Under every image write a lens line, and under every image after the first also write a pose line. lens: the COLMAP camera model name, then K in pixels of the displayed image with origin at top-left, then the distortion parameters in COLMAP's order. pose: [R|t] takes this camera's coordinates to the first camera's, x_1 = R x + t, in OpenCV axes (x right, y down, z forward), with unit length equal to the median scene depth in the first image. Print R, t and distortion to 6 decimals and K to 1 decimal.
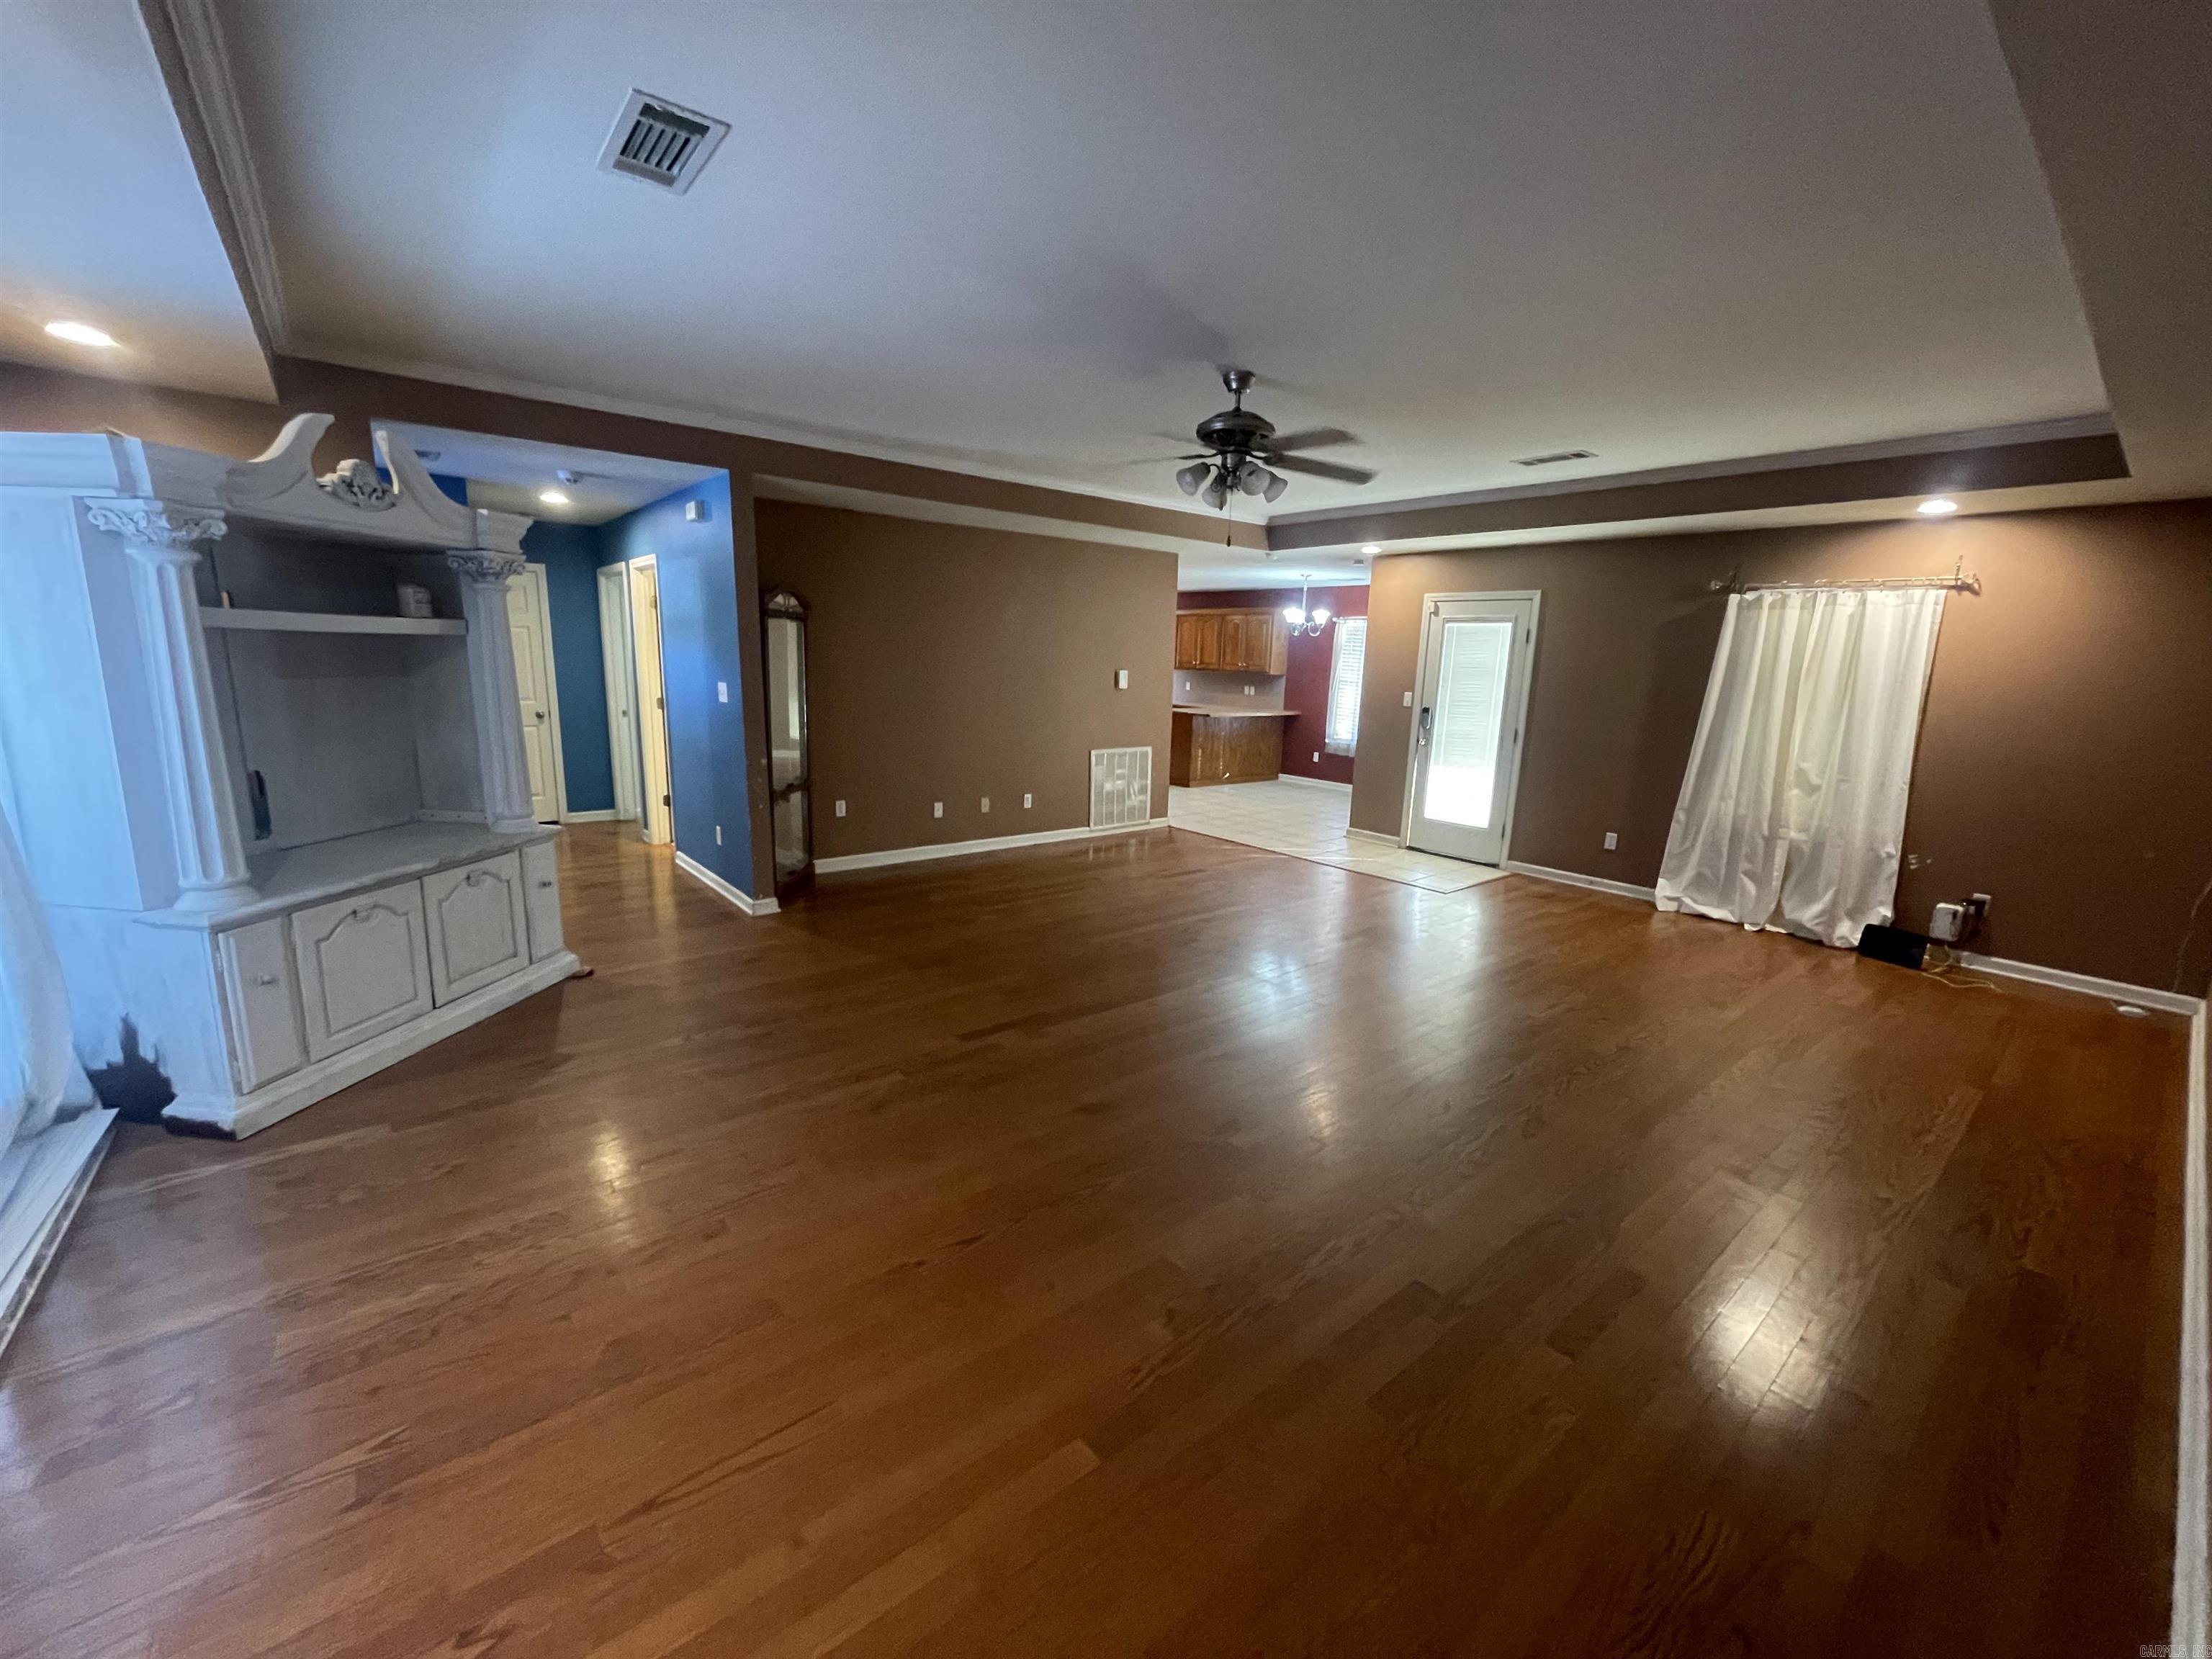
lens RADIAL K [[894.6, 0, 1106.0], [0, 894.6, 829.5], [0, 0, 1]] dist [0.009178, 0.000324]
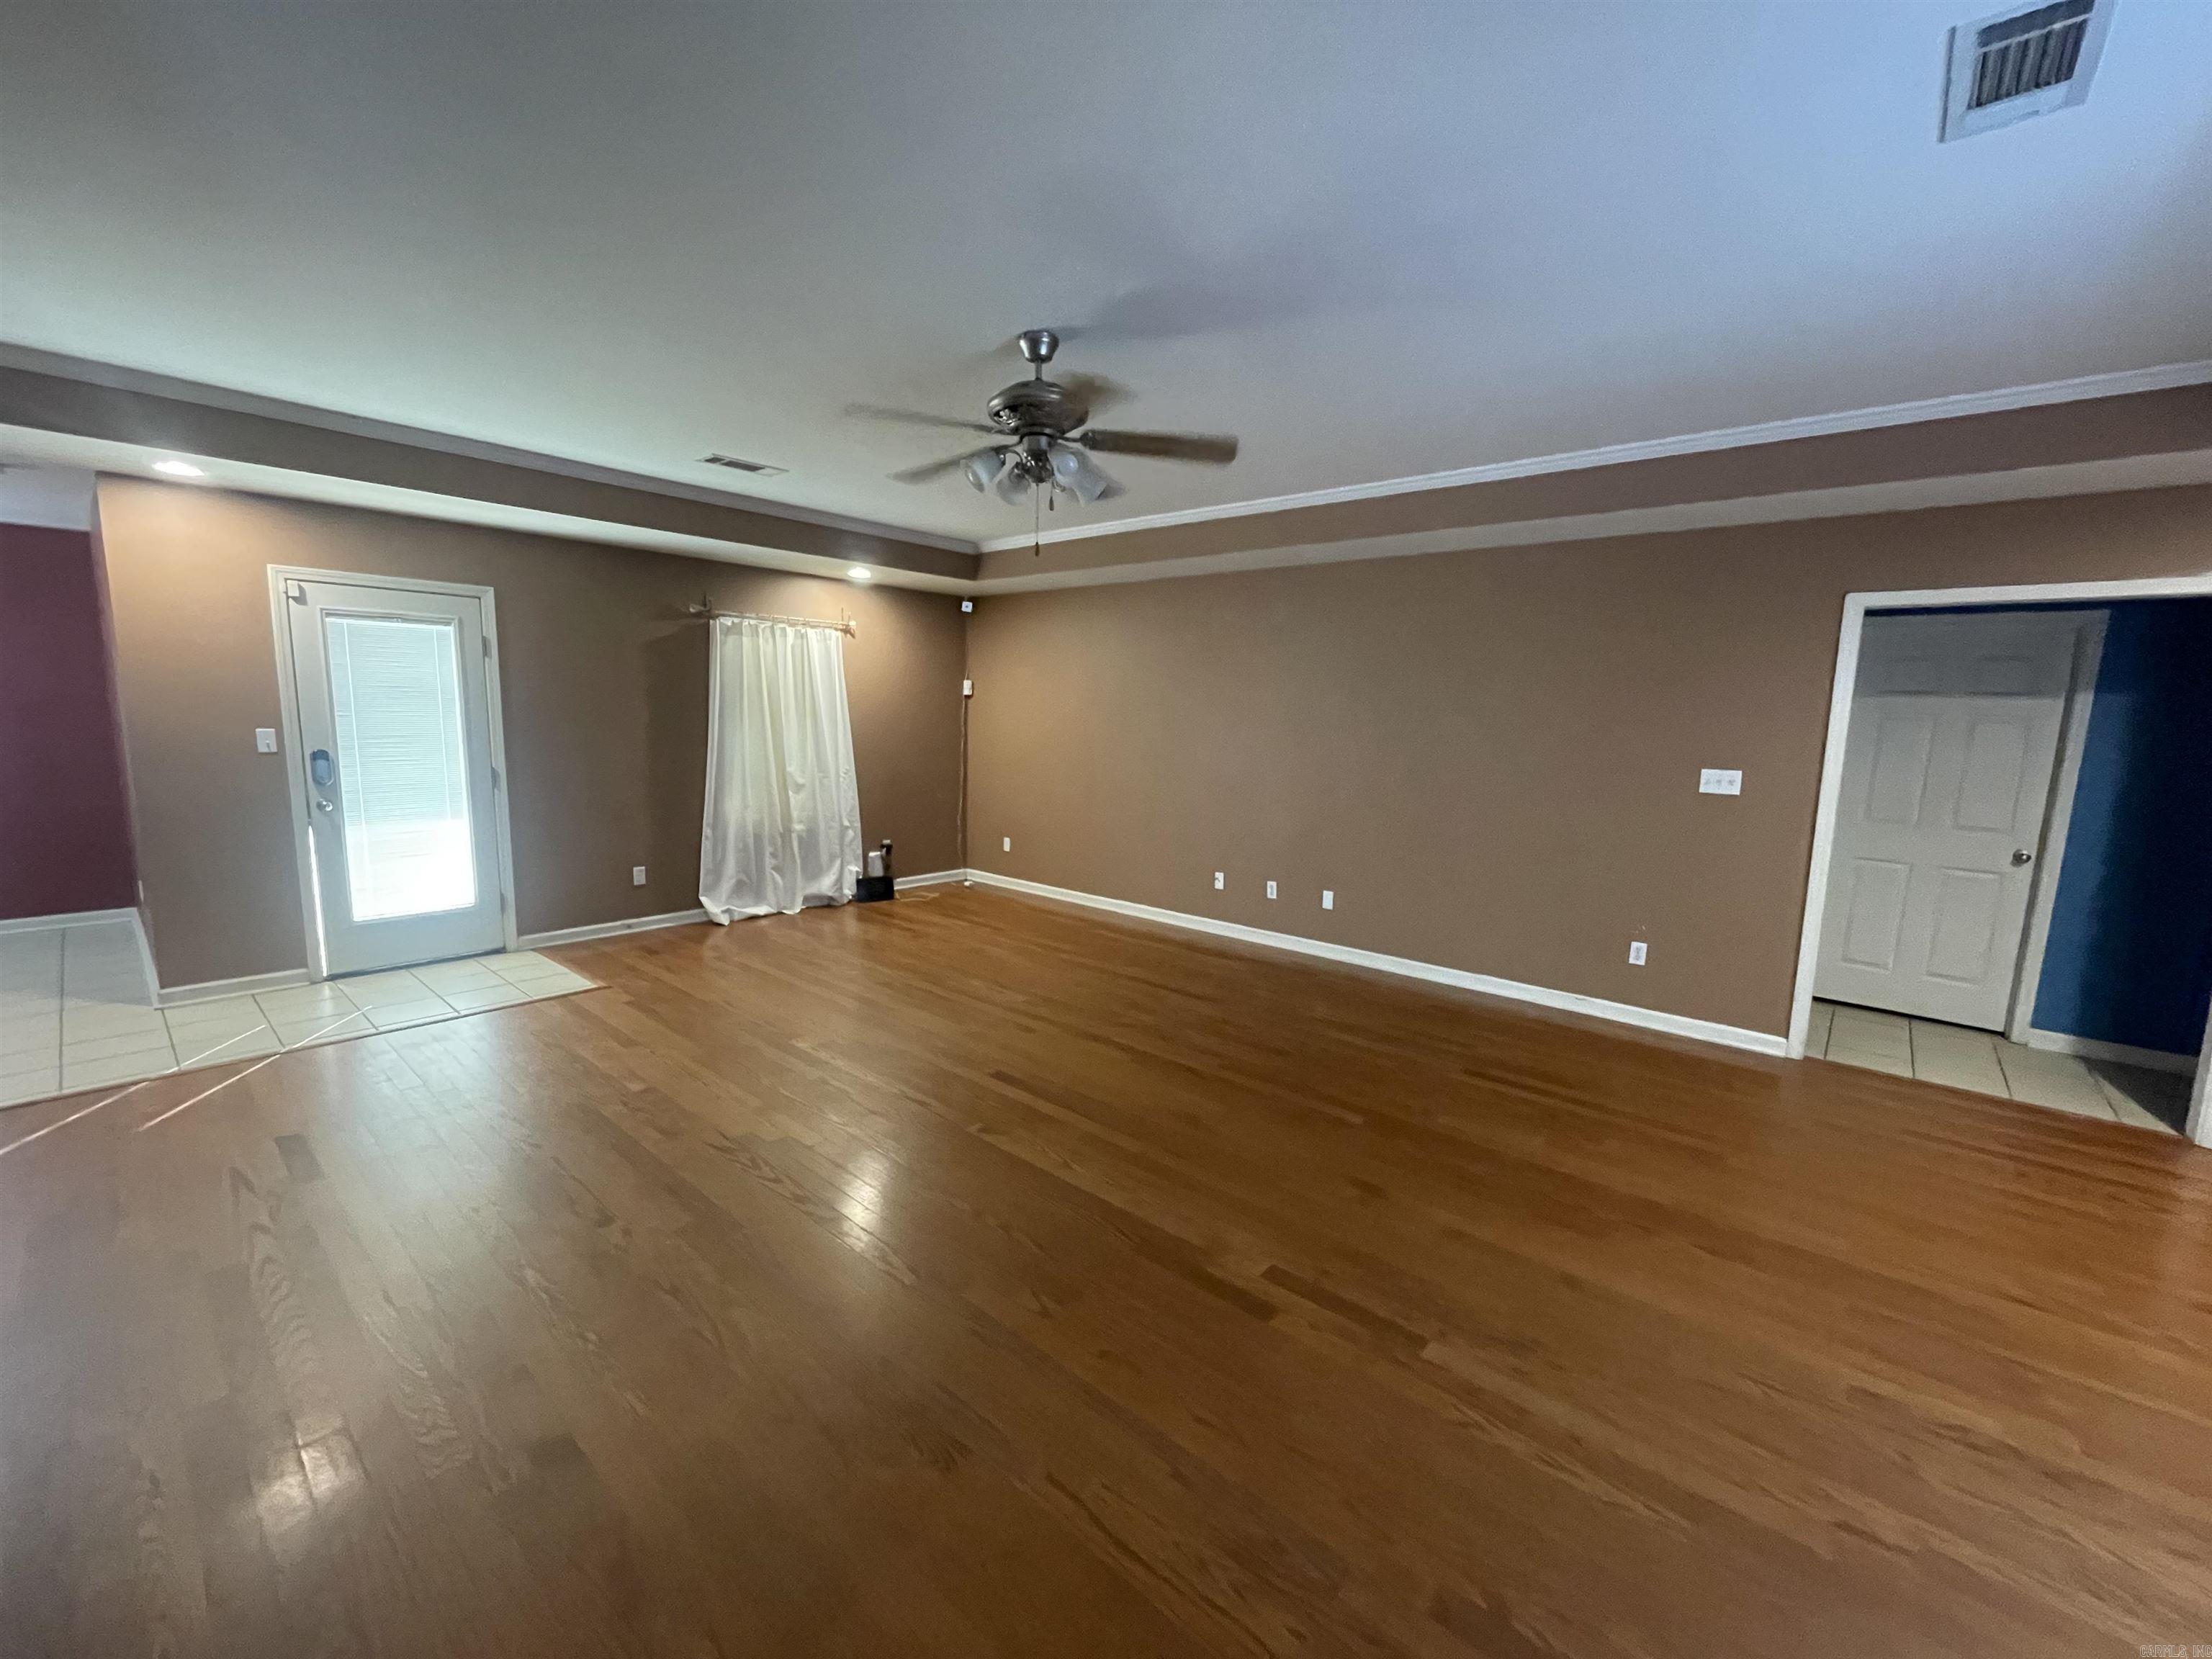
lens RADIAL K [[894.6, 0, 1106.0], [0, 894.6, 829.5], [0, 0, 1]] dist [0.009178, 0.000324]
pose [[-0.154639, -0.170369, 0.973171, -0.385042], [0.163621, 0.967001, 0.195289, -0.129978], [-0.974328, 0.189430, -0.121661, 0.619195]]
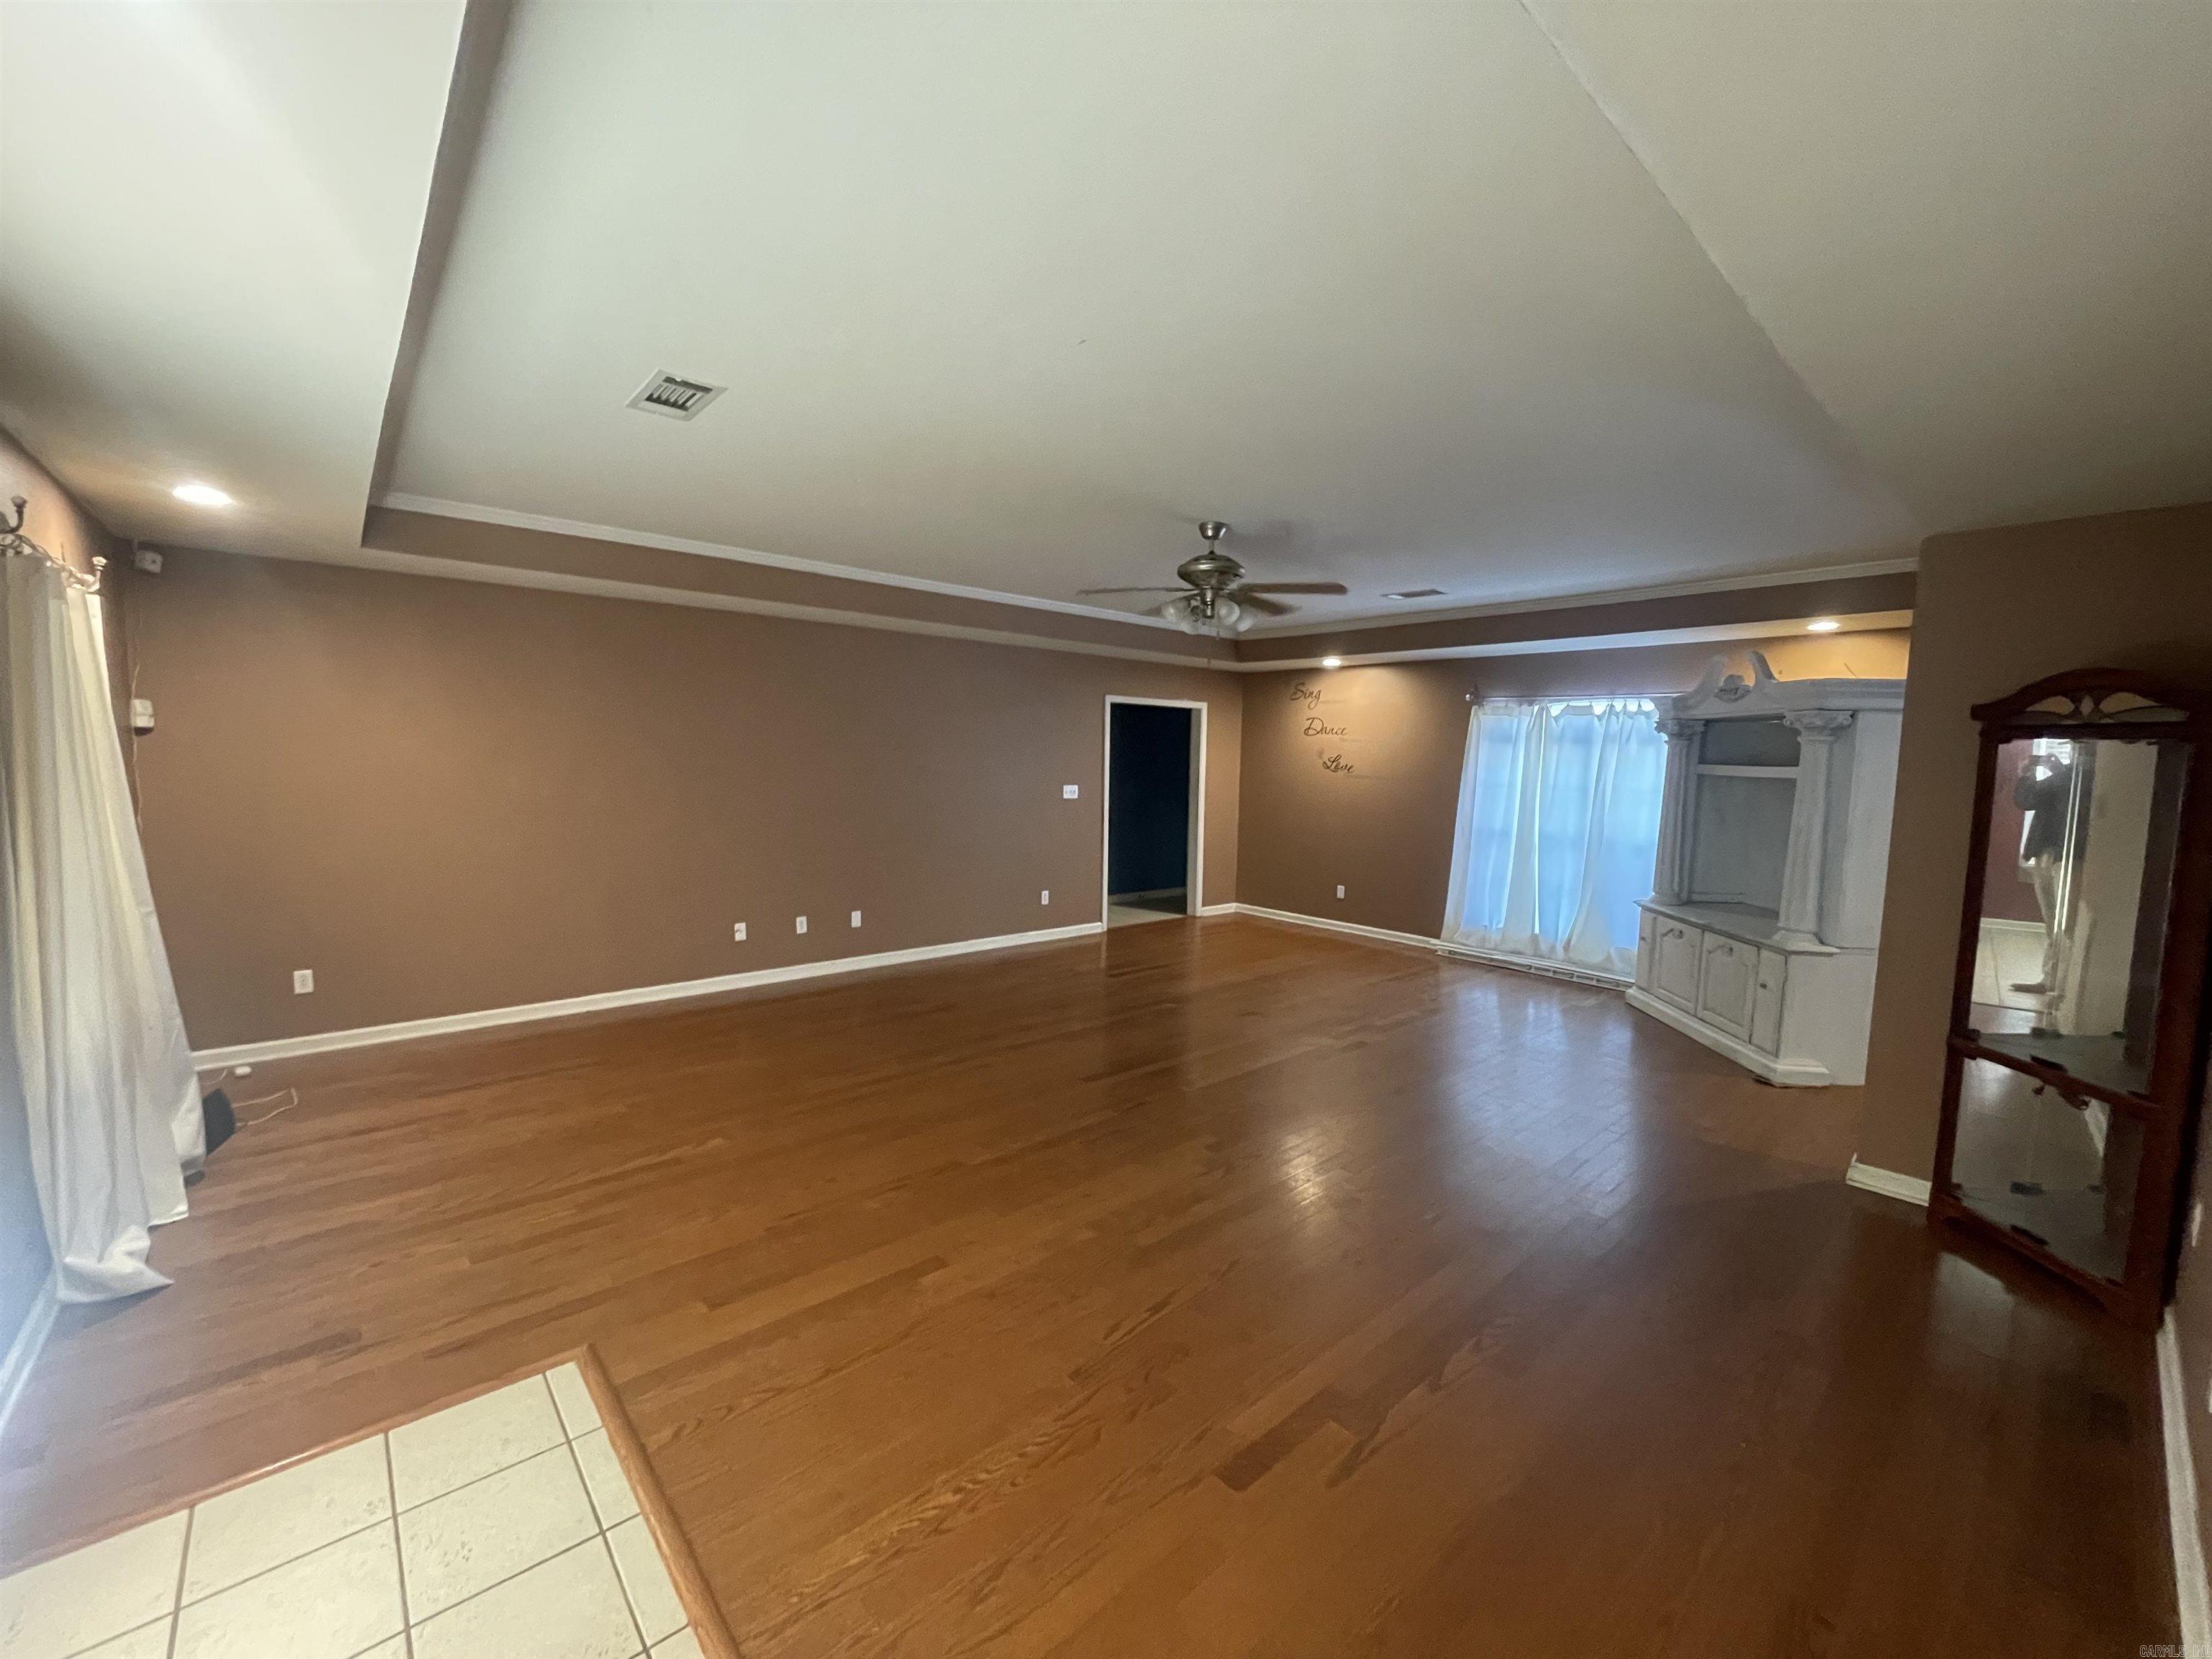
lens RADIAL K [[894.6, 0, 1106.0], [0, 894.6, 829.5], [0, 0, 1]] dist [0.009178, 0.000324]
pose [[-0.998022, -0.056486, -0.027586, 0.153860], [-0.061970, 0.957731, 0.280912, -0.244733], [0.010552, 0.282066, -0.959337, 1.219762]]
